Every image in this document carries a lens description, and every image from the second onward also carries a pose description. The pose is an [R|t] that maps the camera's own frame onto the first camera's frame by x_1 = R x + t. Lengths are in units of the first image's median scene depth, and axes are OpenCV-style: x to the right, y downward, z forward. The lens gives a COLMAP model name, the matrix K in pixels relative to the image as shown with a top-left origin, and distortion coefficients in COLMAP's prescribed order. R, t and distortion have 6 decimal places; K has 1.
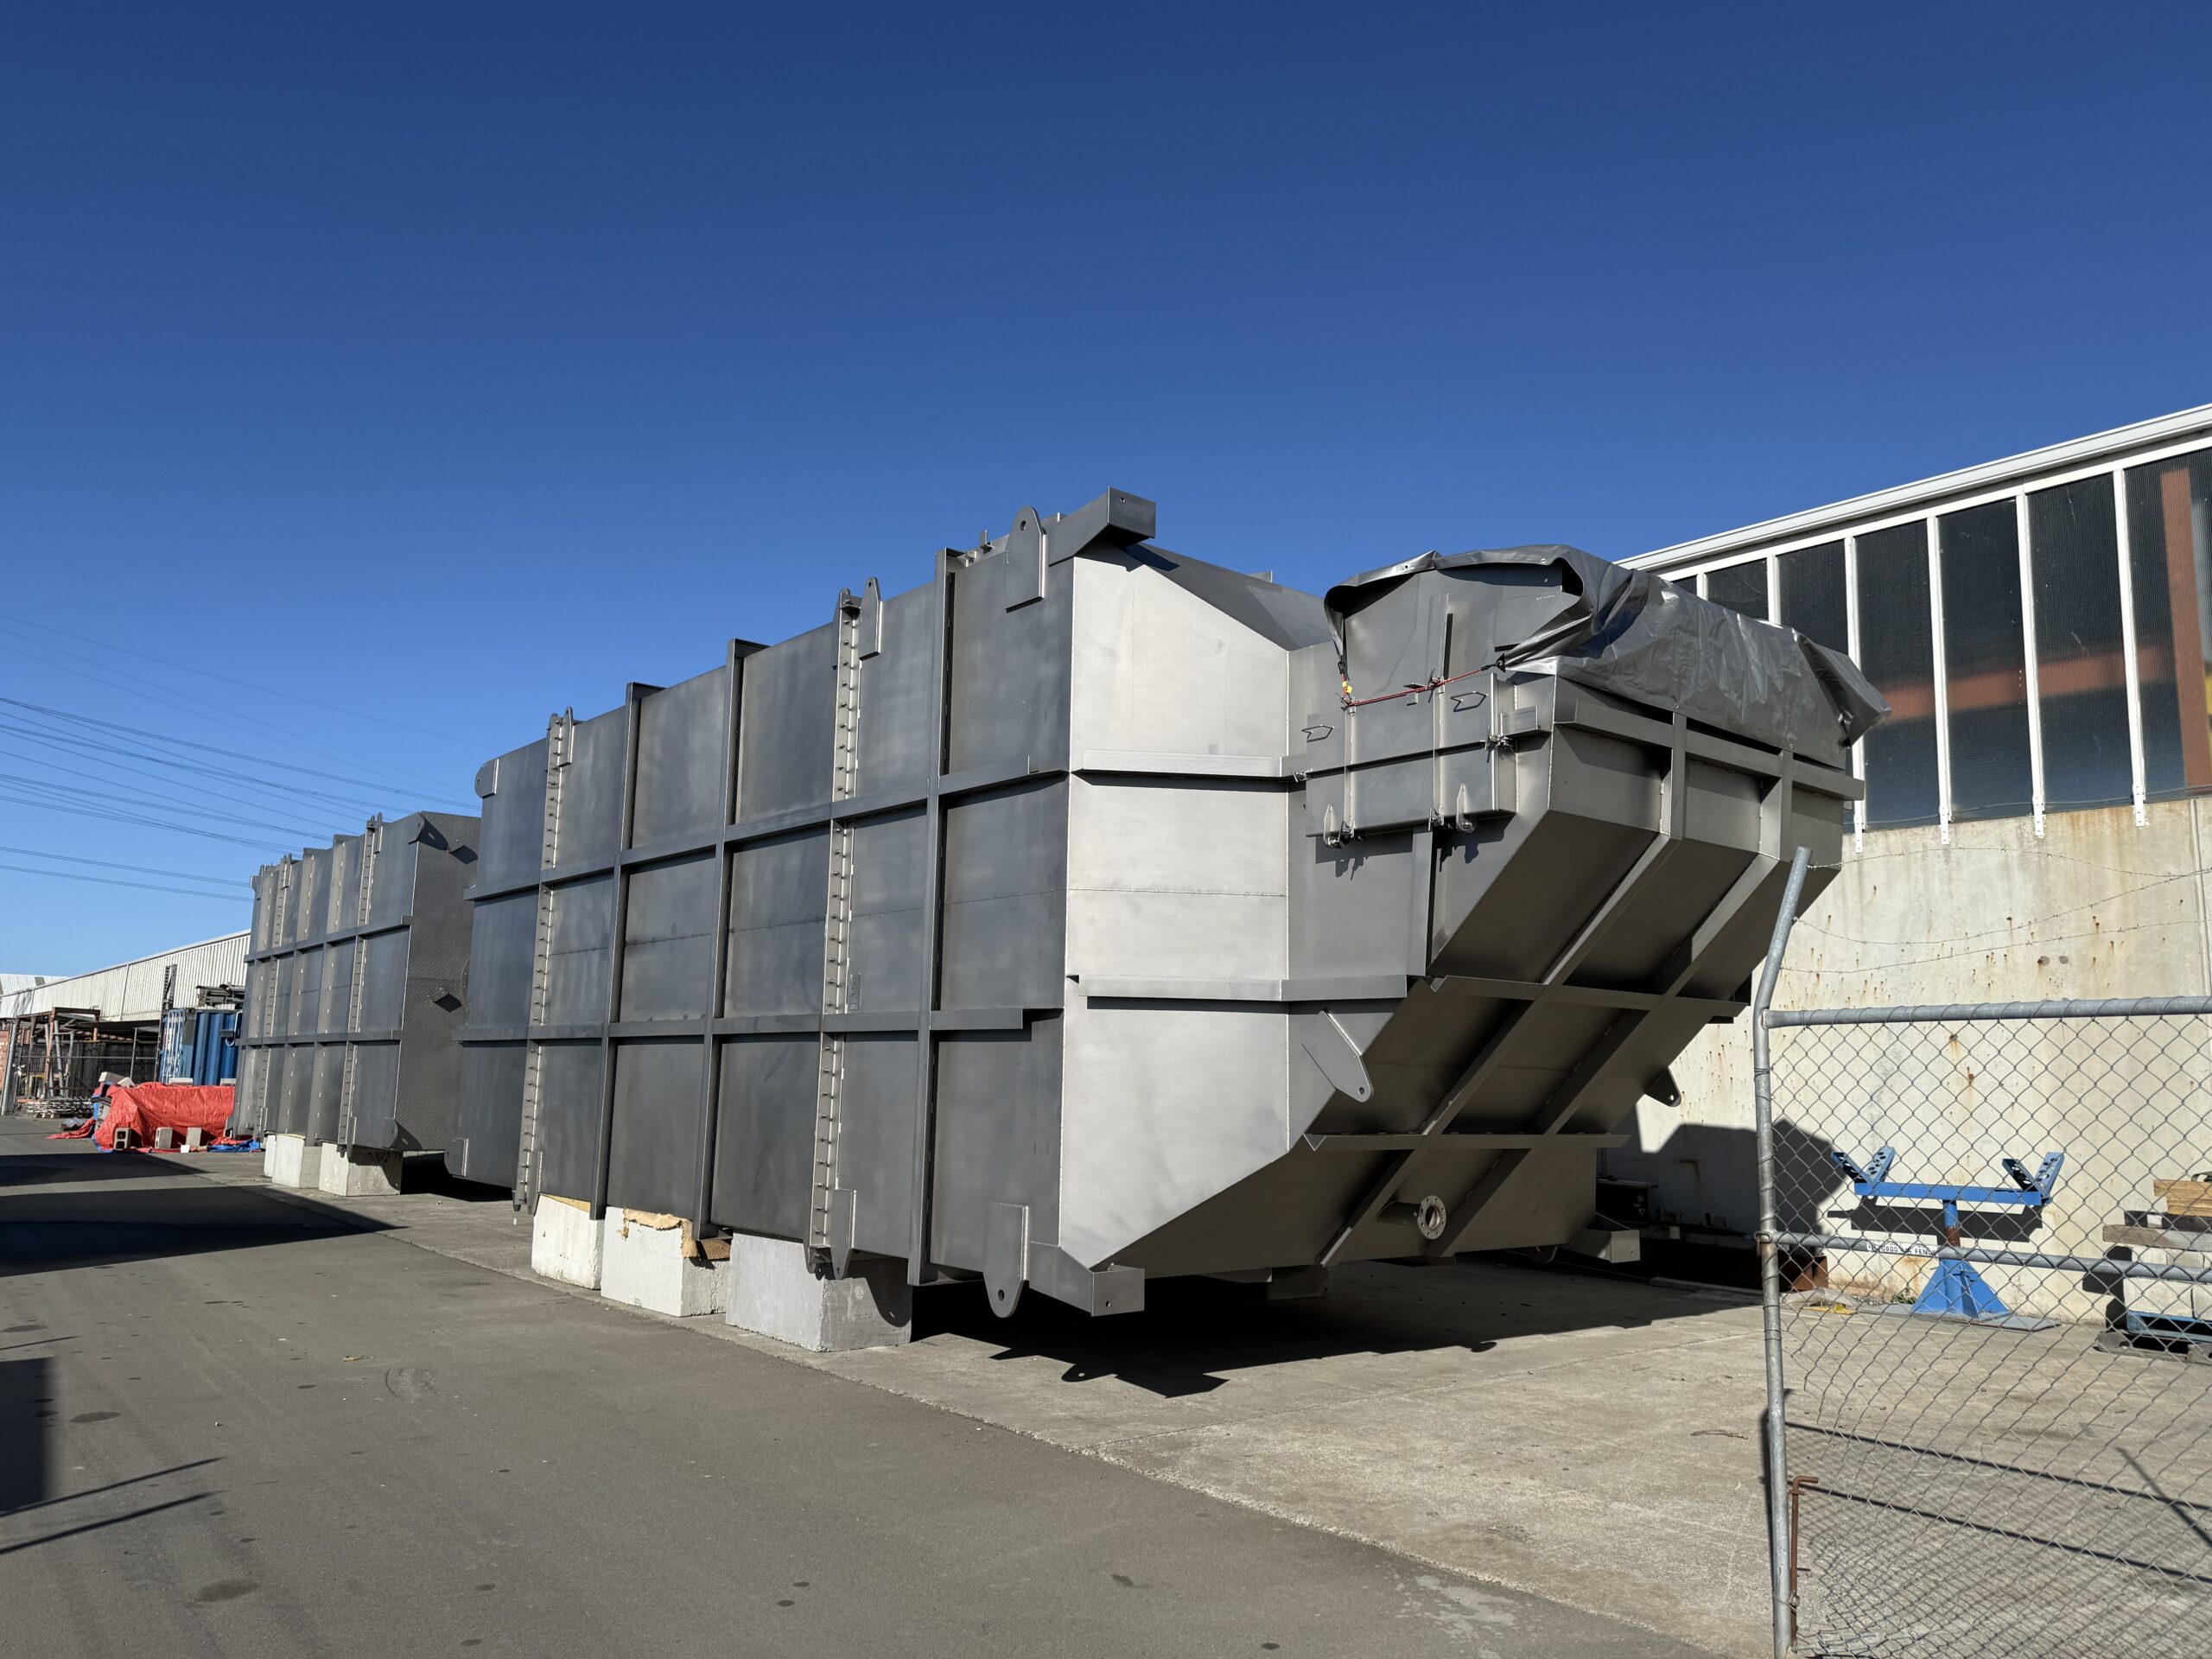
lens RADIAL K [[1547.8, 0, 1106.0], [0, 1547.8, 829.5], [0, 0, 1]] dist [-0.033467, -0.000141]
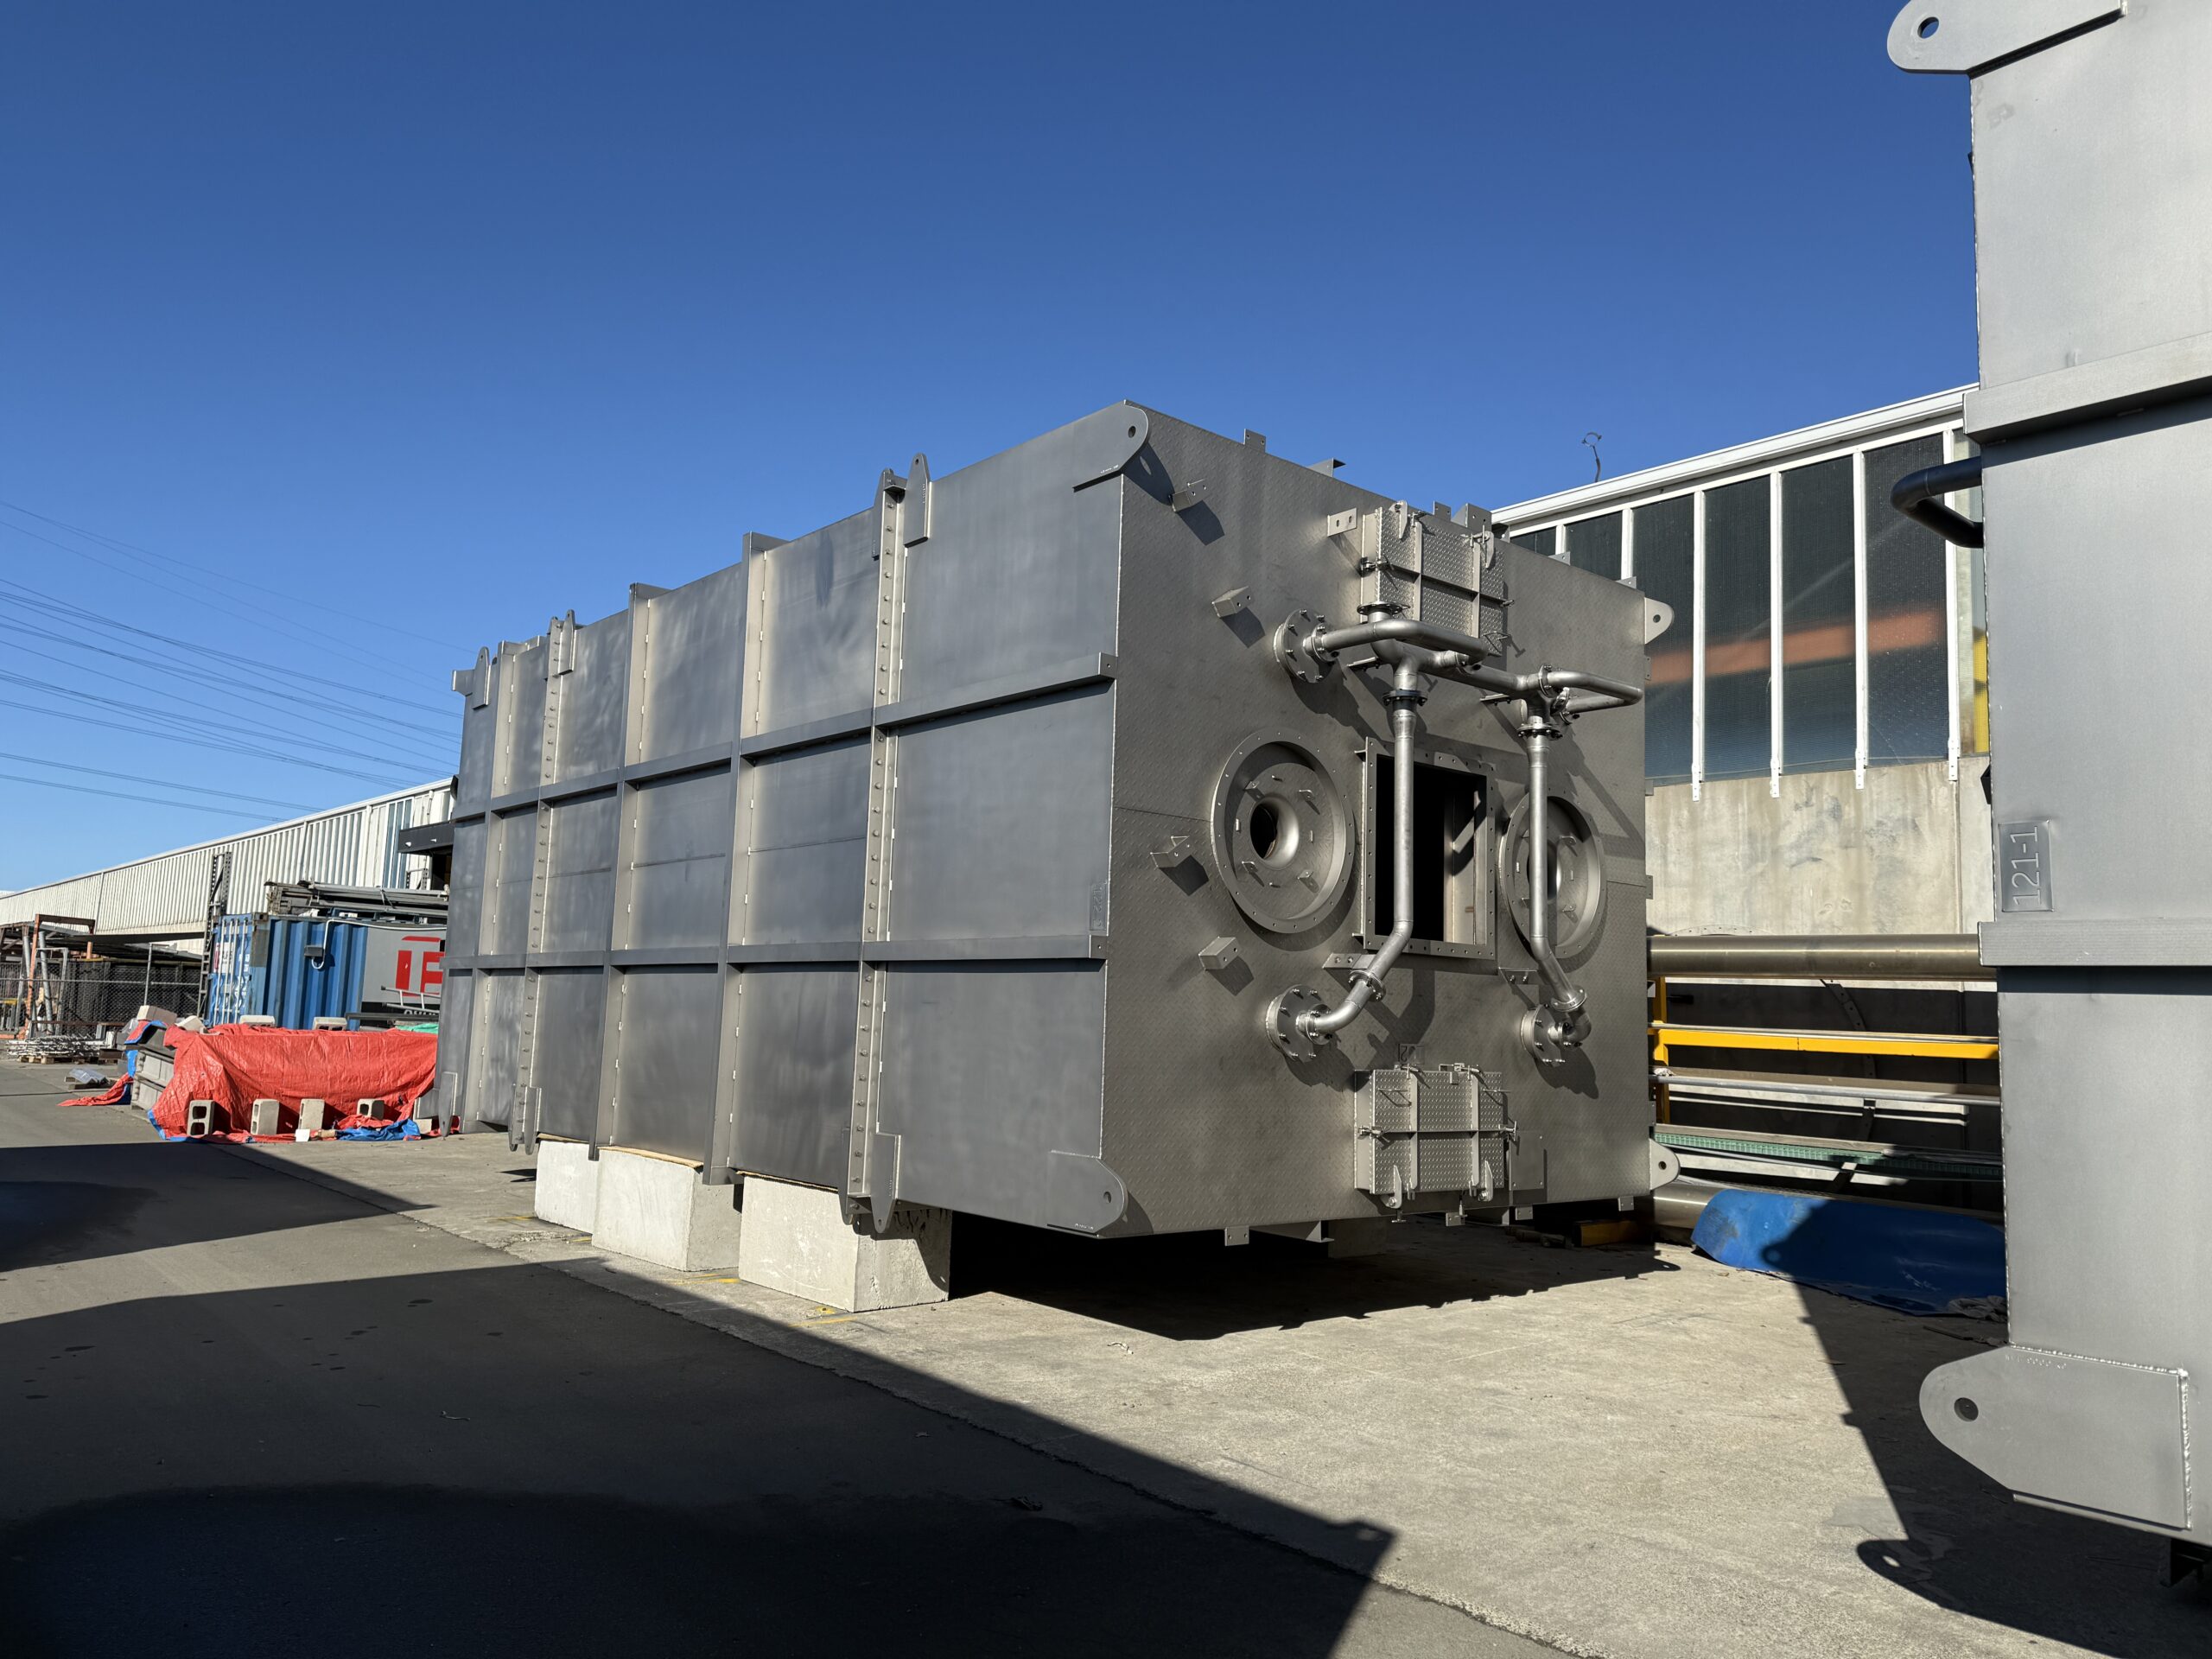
lens RADIAL K [[1636.4, 0, 1106.0], [0, 1636.4, 829.5], [0, 0, 1]] dist [0.003637, -0.049746]
pose [[0.999885, 0.014564, -0.004141, -0.171775], [-0.014351, 0.998774, 0.047379, 0.030947], [0.004826, -0.047315, 0.998868, 0.216027]]
